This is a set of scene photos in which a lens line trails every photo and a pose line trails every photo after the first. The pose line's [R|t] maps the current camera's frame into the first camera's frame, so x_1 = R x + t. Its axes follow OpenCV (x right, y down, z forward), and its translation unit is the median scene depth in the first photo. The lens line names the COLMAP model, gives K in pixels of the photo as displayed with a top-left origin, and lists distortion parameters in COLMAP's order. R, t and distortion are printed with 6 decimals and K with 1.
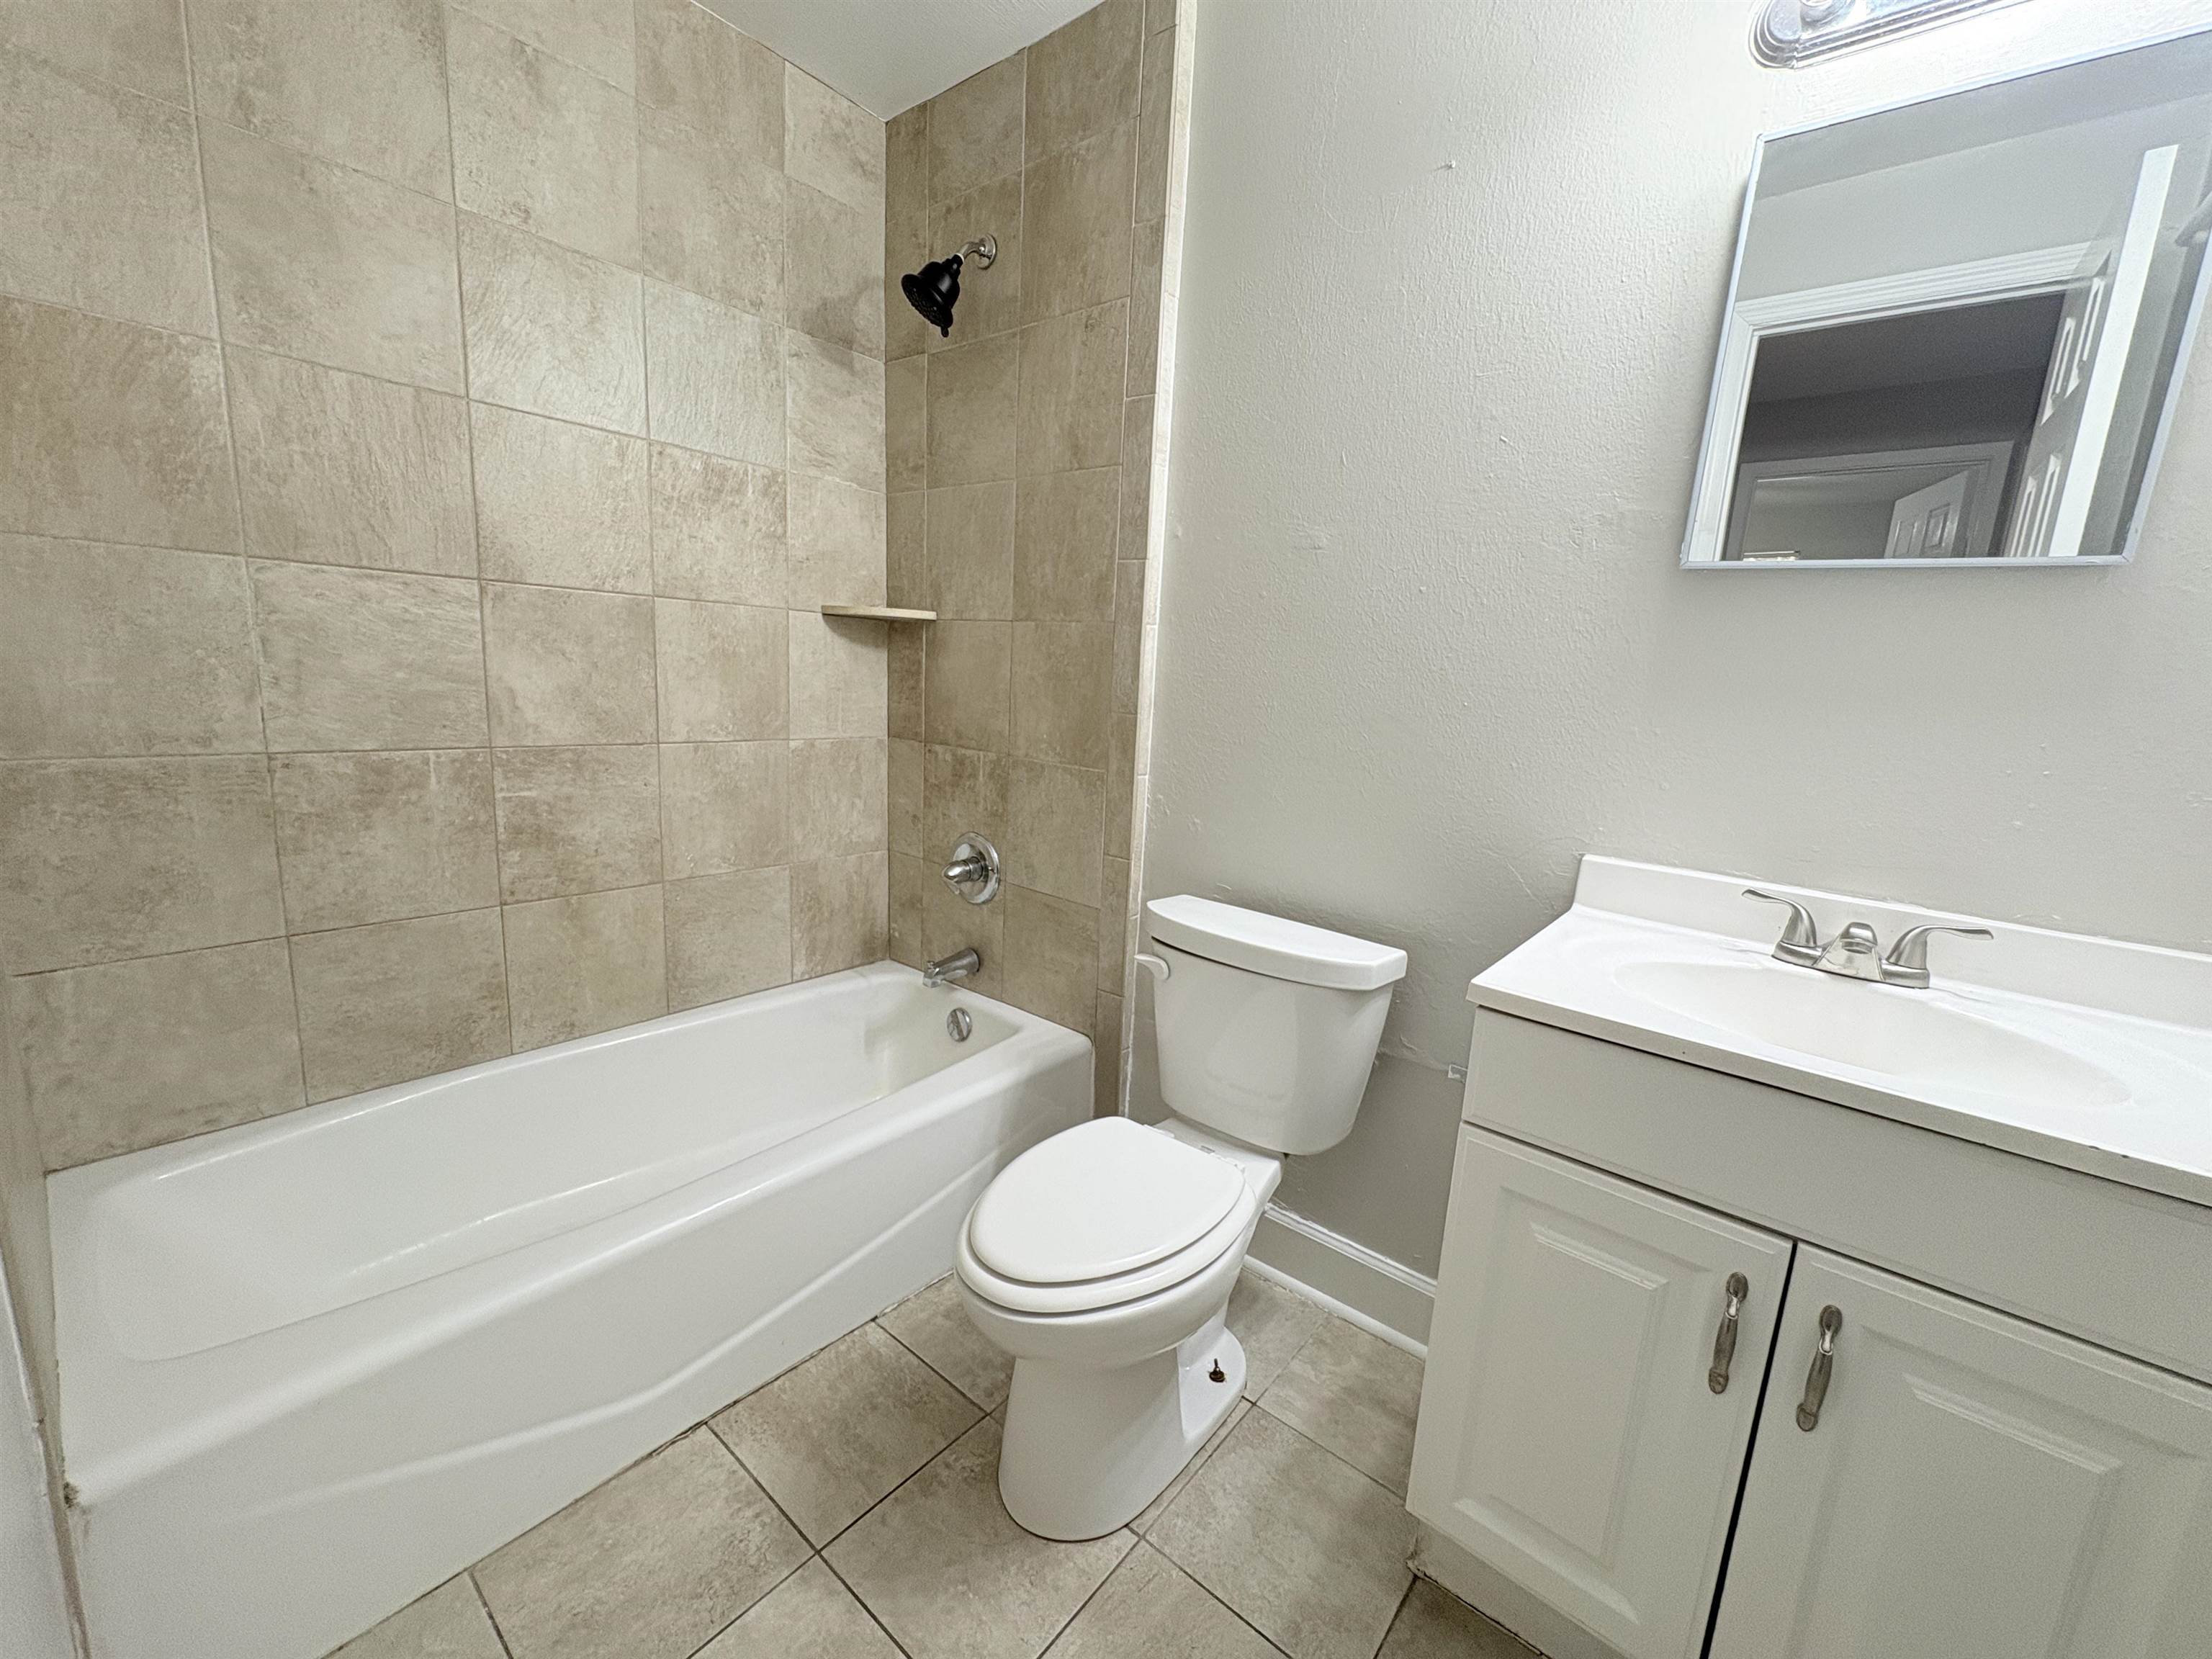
lens RADIAL K [[883.5, 0, 1105.8], [0, 883.5, 829.0], [0, 0, 1]] dist [0.000422, 0.000395]
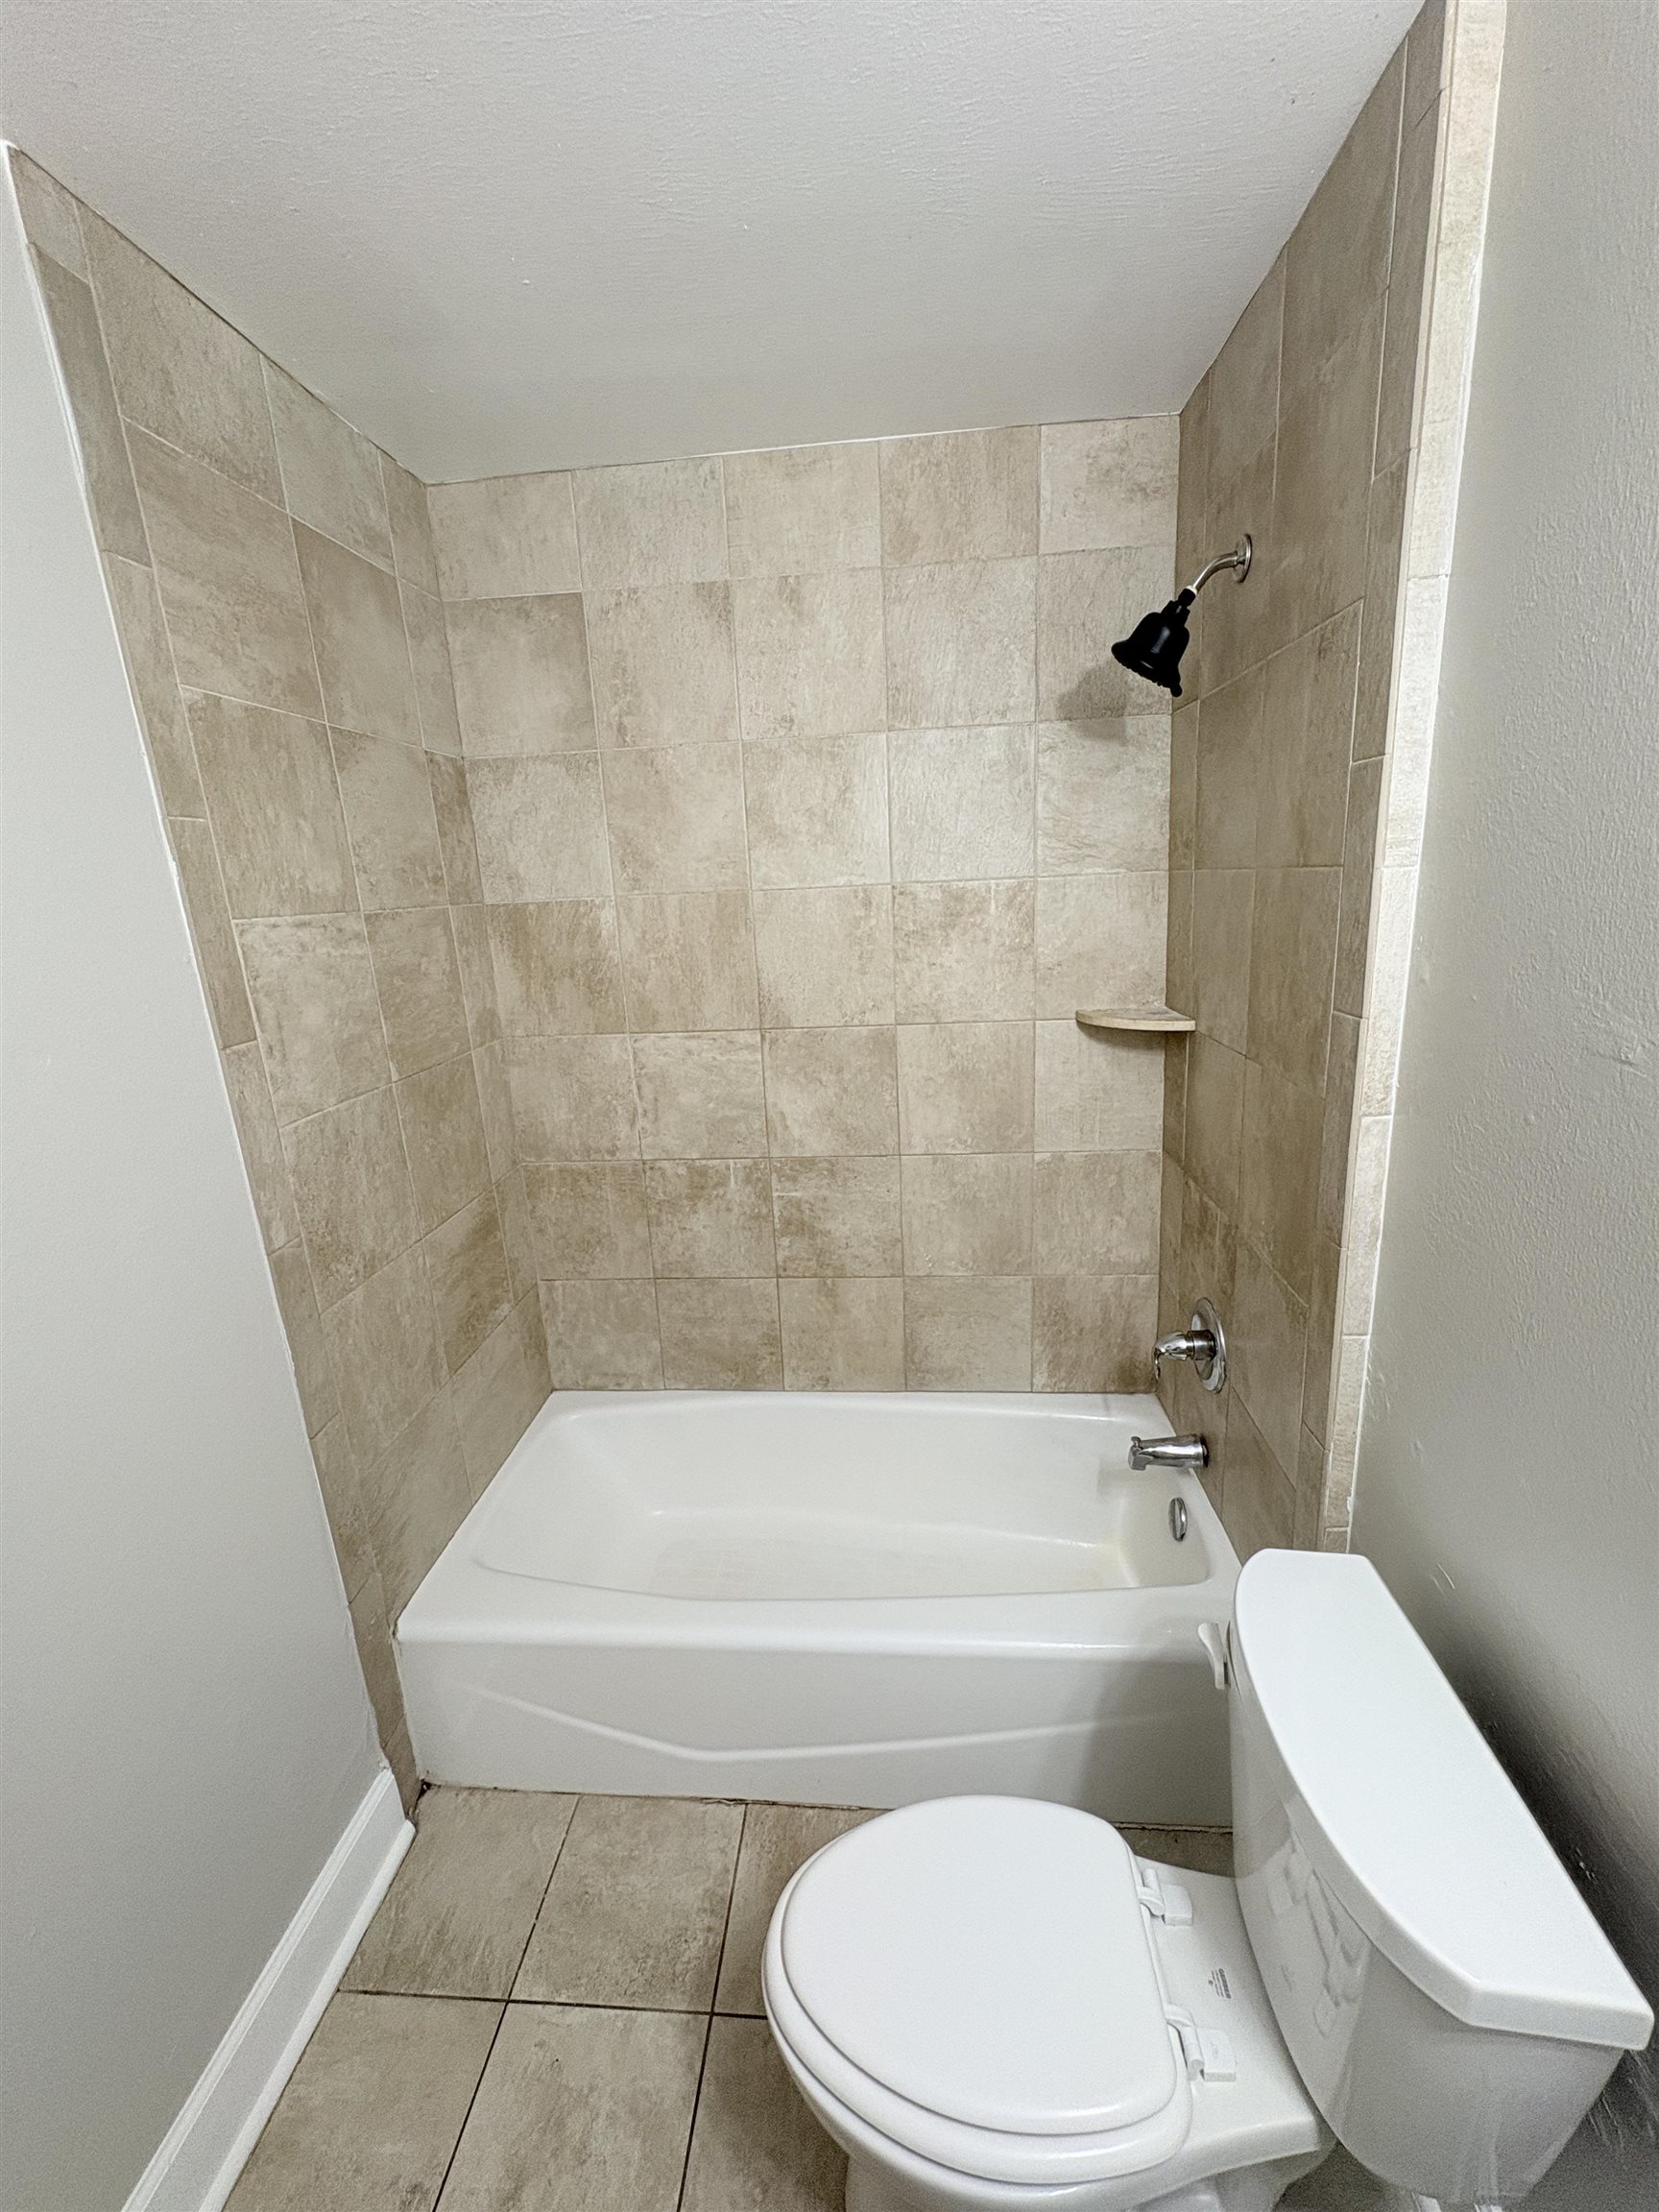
lens RADIAL K [[883.5, 0, 831.7], [0, 883.5, 1107.2], [0, 0, 1]] dist [0.000422, 0.000395]
pose [[0.571758, 0.120008, -0.811597, 0.337720], [-0.067335, 0.992771, 0.099361, -0.272924], [0.817654, -0.002161, 0.575706, 0.326054]]
